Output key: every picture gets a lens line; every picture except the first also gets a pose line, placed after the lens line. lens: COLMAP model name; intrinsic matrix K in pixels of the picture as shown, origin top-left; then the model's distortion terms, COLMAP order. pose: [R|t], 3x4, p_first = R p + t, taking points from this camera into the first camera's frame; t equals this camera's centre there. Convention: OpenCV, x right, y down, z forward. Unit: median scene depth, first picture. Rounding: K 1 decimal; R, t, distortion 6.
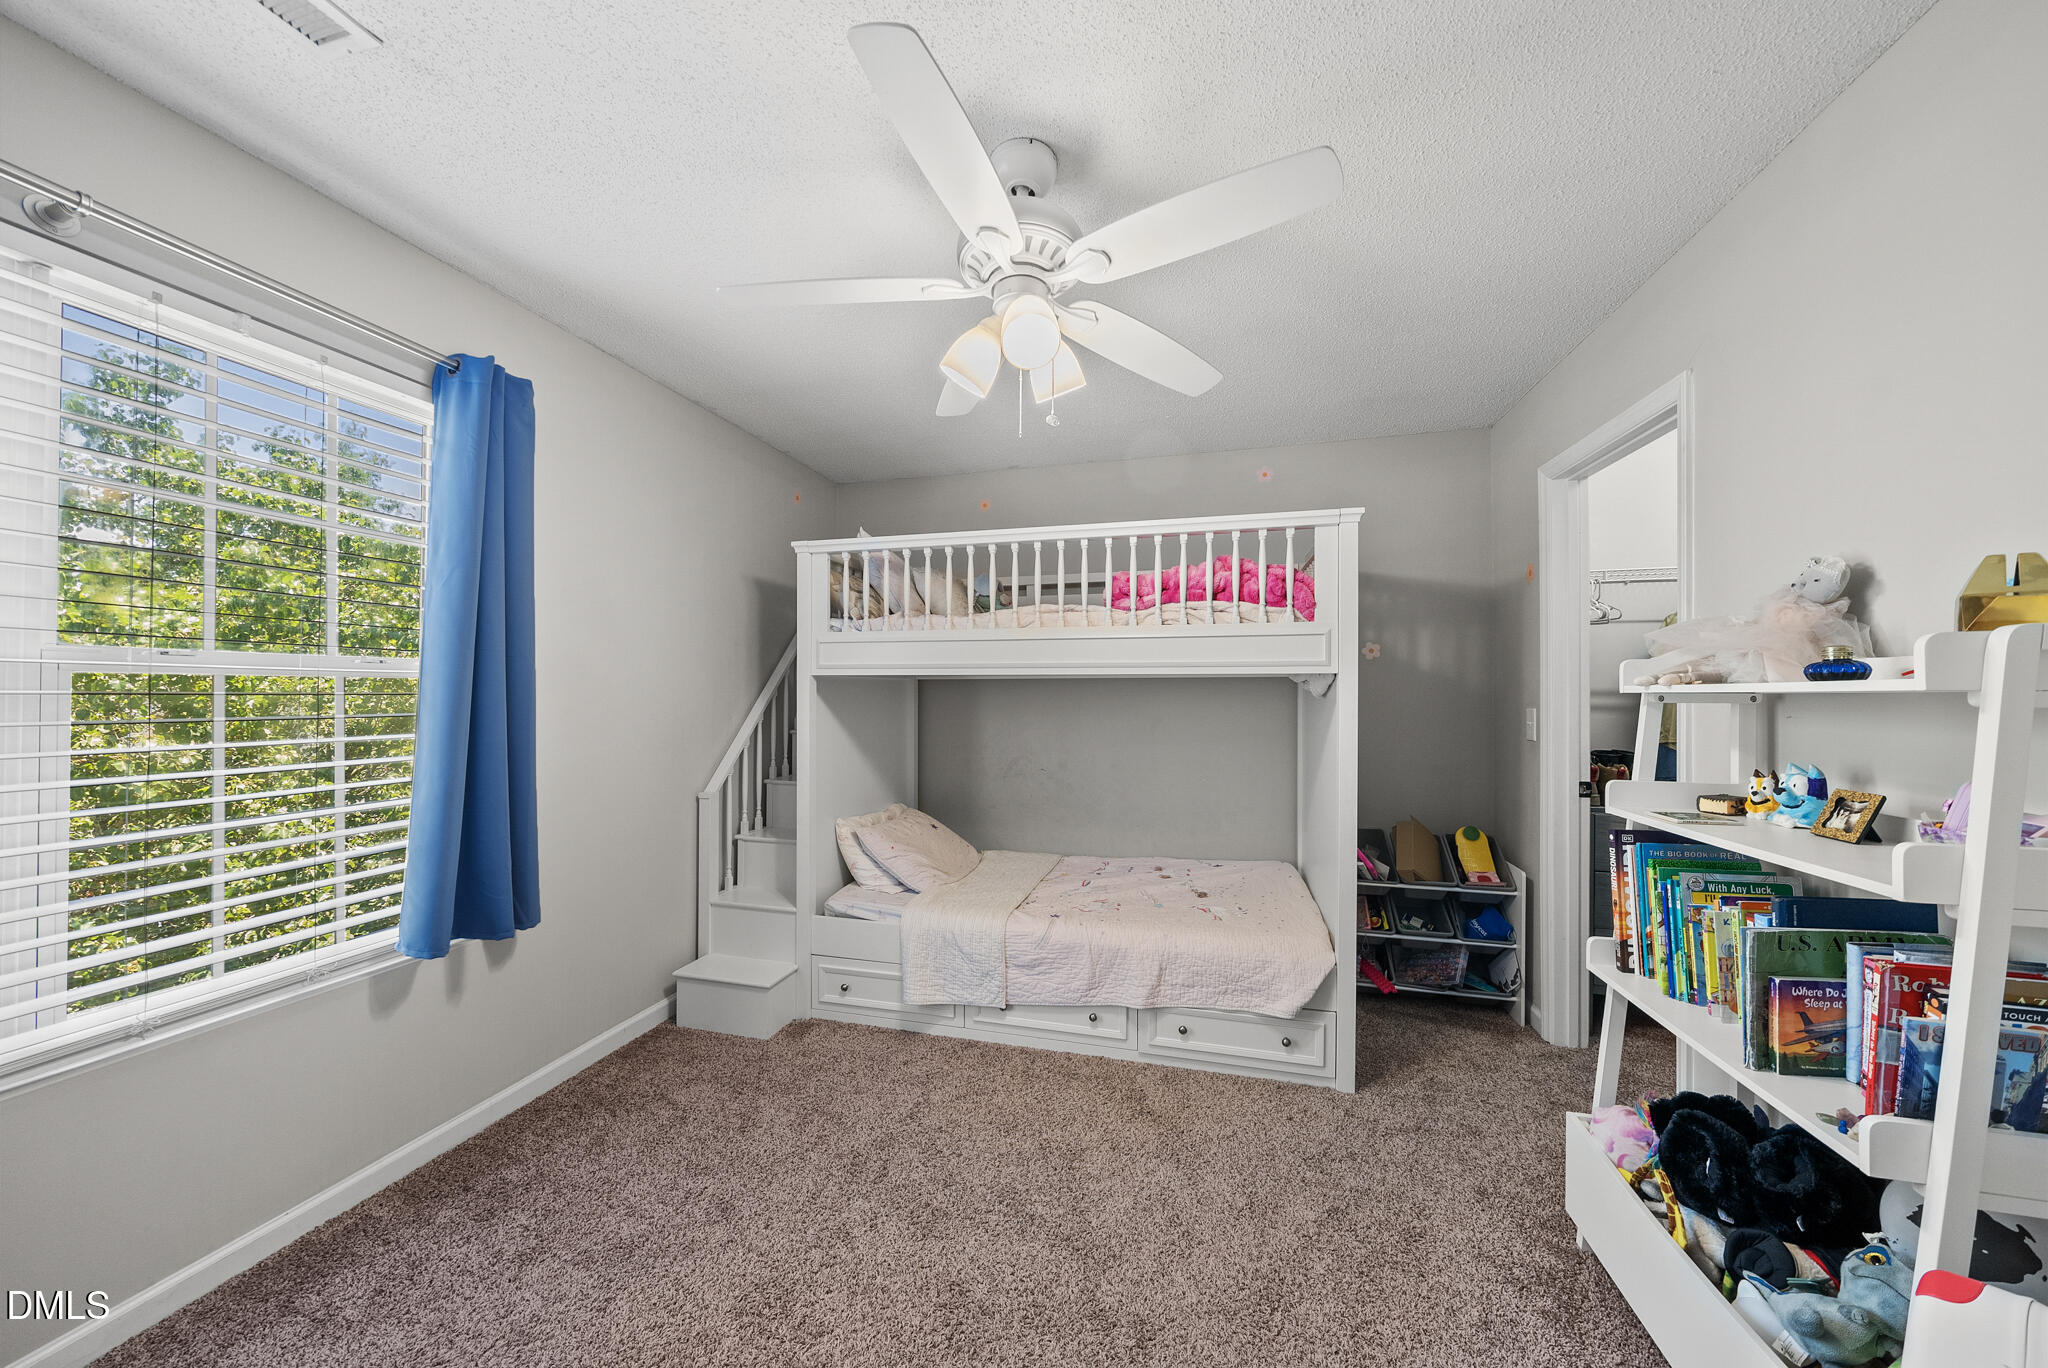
lens RADIAL K [[700.8, 0, 1015.4], [0, 700.8, 684.7], [0, 0, 1]] dist [-0.006725, 0.000060]
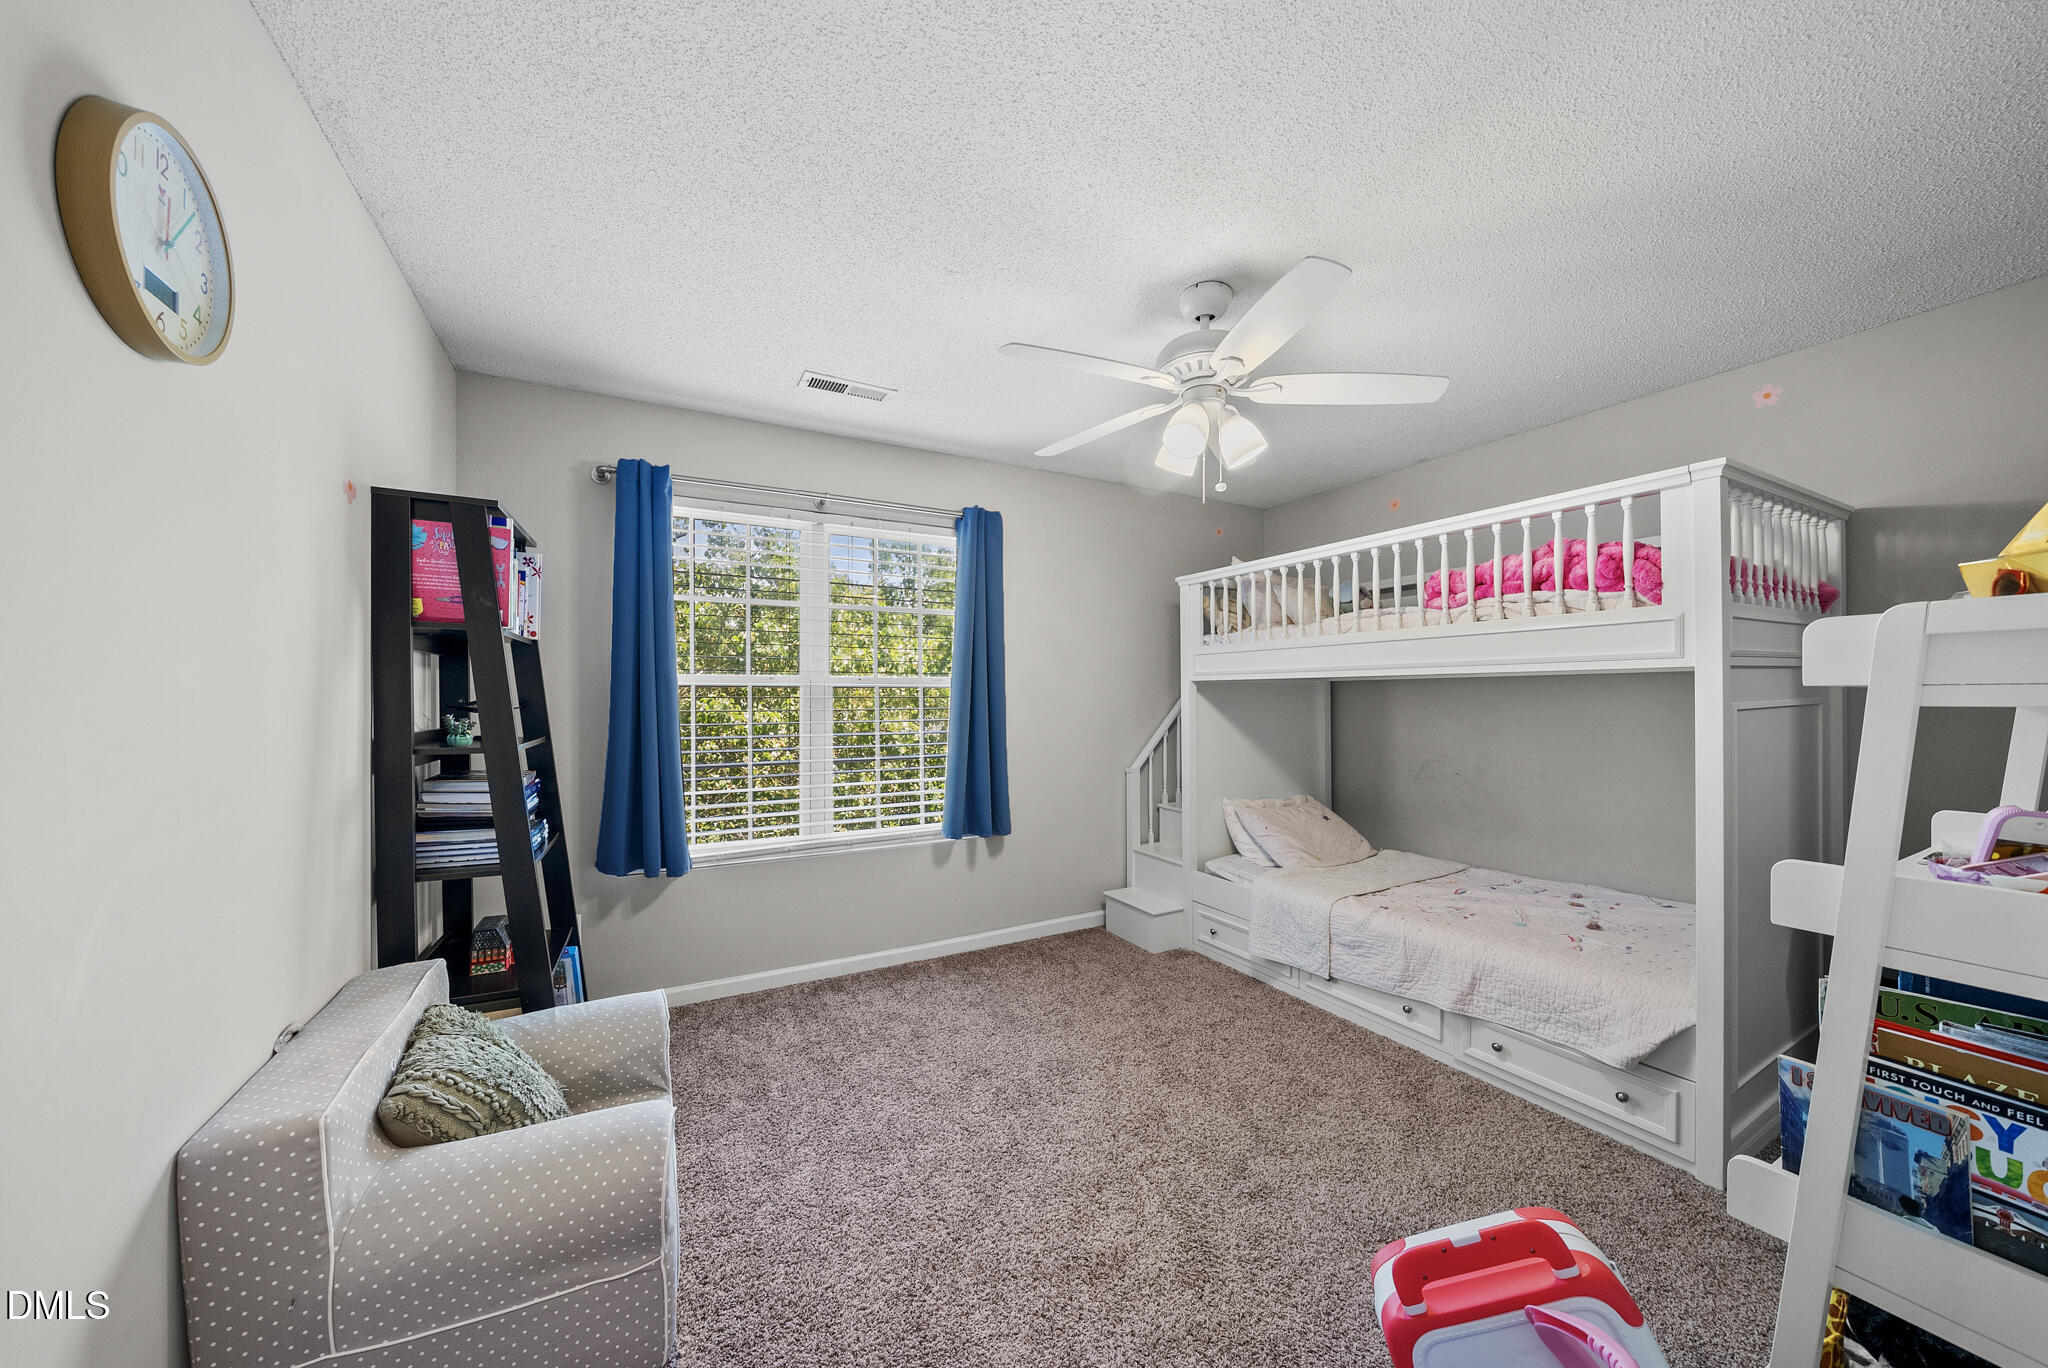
lens RADIAL K [[700.8, 0, 1015.4], [0, 700.8, 684.7], [0, 0, 1]] dist [-0.006725, 0.000060]
pose [[0.688172, -0.017499, -0.725337, 0.464421], [0.016257, 0.999830, -0.008696, -0.000903], [0.725366, -0.005807, 0.688339, -0.118214]]
